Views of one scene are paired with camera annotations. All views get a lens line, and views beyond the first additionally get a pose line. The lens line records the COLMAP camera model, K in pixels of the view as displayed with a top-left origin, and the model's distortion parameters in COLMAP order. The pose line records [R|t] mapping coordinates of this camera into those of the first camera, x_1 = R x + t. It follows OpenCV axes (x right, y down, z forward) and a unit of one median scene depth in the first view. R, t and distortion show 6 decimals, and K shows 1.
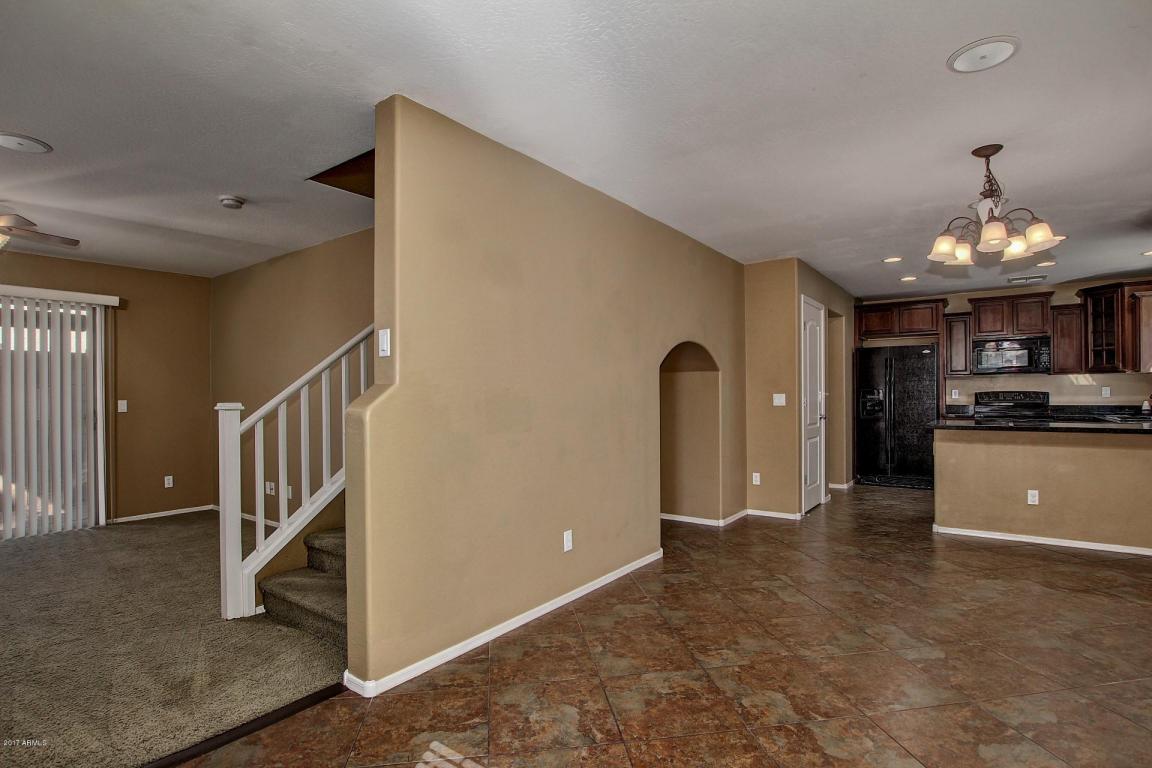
lens RADIAL K [[571.2, 0, 587.1], [0, 571.2, 390.6], [0, 0, 1]] dist [-0.026327, 0.000827]
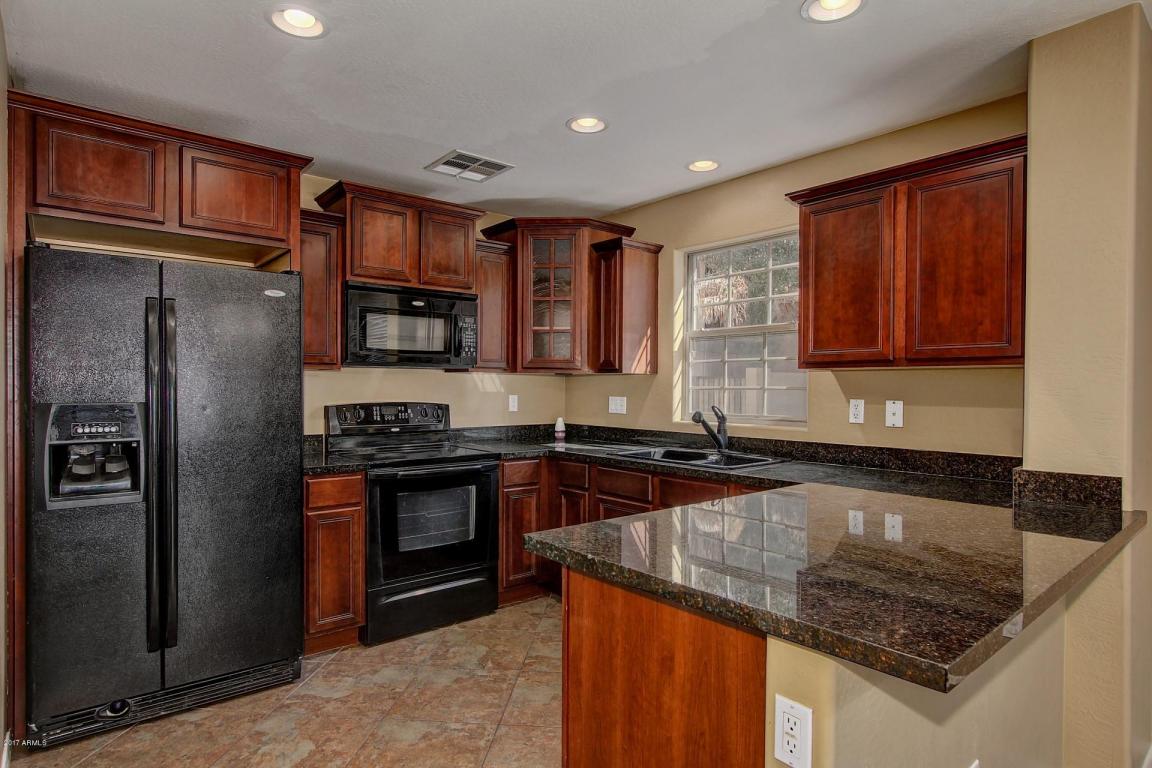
lens RADIAL K [[629.0, 0, 584.8], [0, 629.0, 387.9], [0, 0, 1]] dist [-0.023524, 0.003204]
pose [[0.229706, 0.007764, 0.973229, 0.377357], [-0.012063, 0.999914, -0.005129, -0.015284], [-0.973185, -0.010562, 0.229780, 1.014253]]
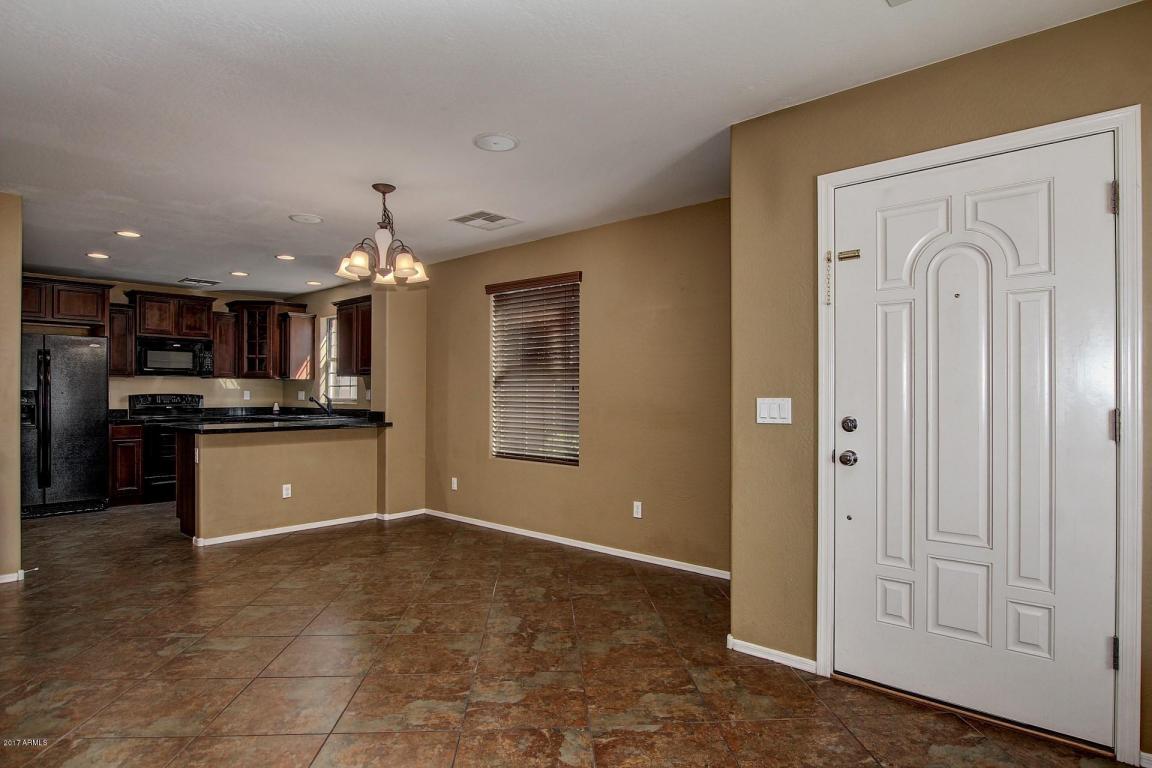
lens RADIAL K [[629.0, 0, 578.2], [0, 629.0, 387.5], [0, 0, 1]] dist [-0.023524, 0.003204]
pose [[0.100510, 0.017109, 0.994789, -0.328225], [-0.006282, 0.999843, -0.016561, 0.004467], [-0.994916, -0.004585, 0.100602, 0.282419]]
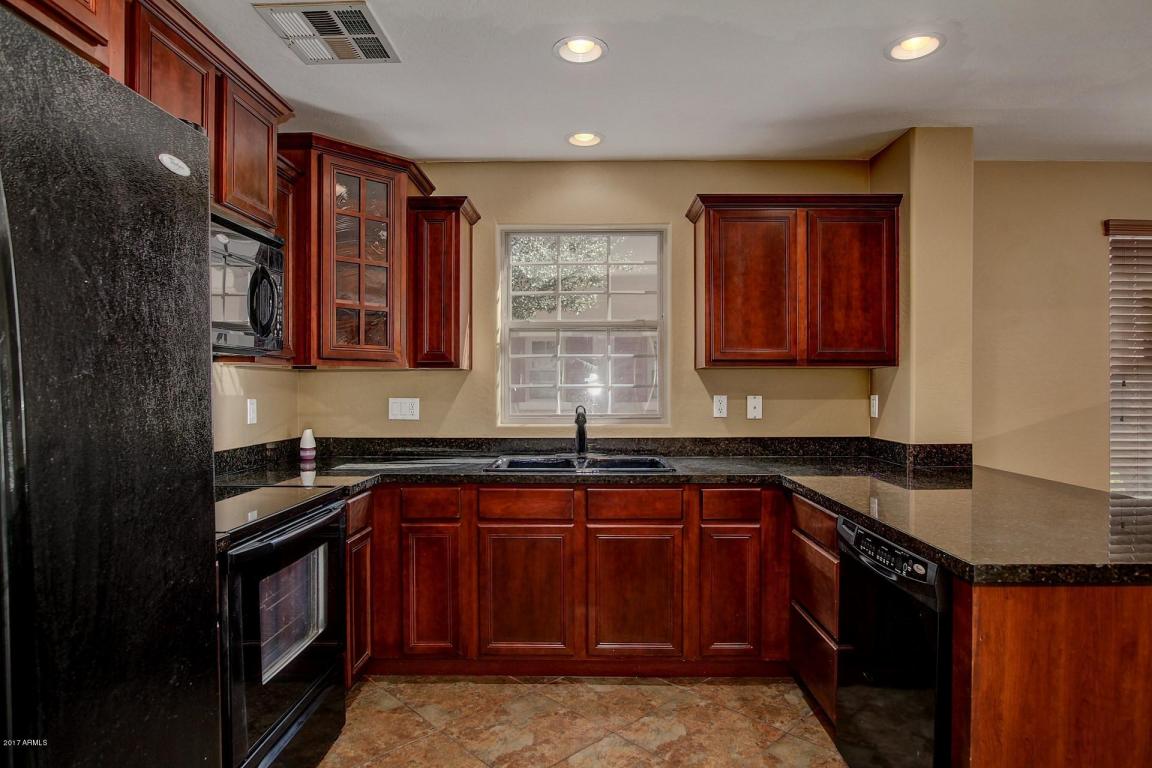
lens RADIAL K [[629.0, 0, 581.6], [0, 629.0, 389.2], [0, 0, 1]] dist [-0.023524, 0.003204]
pose [[-0.581367, 0.006567, 0.813615, 0.571746], [0.002658, 0.999977, -0.006172, -0.013184], [-0.813637, -0.001426, -0.581371, 1.407693]]
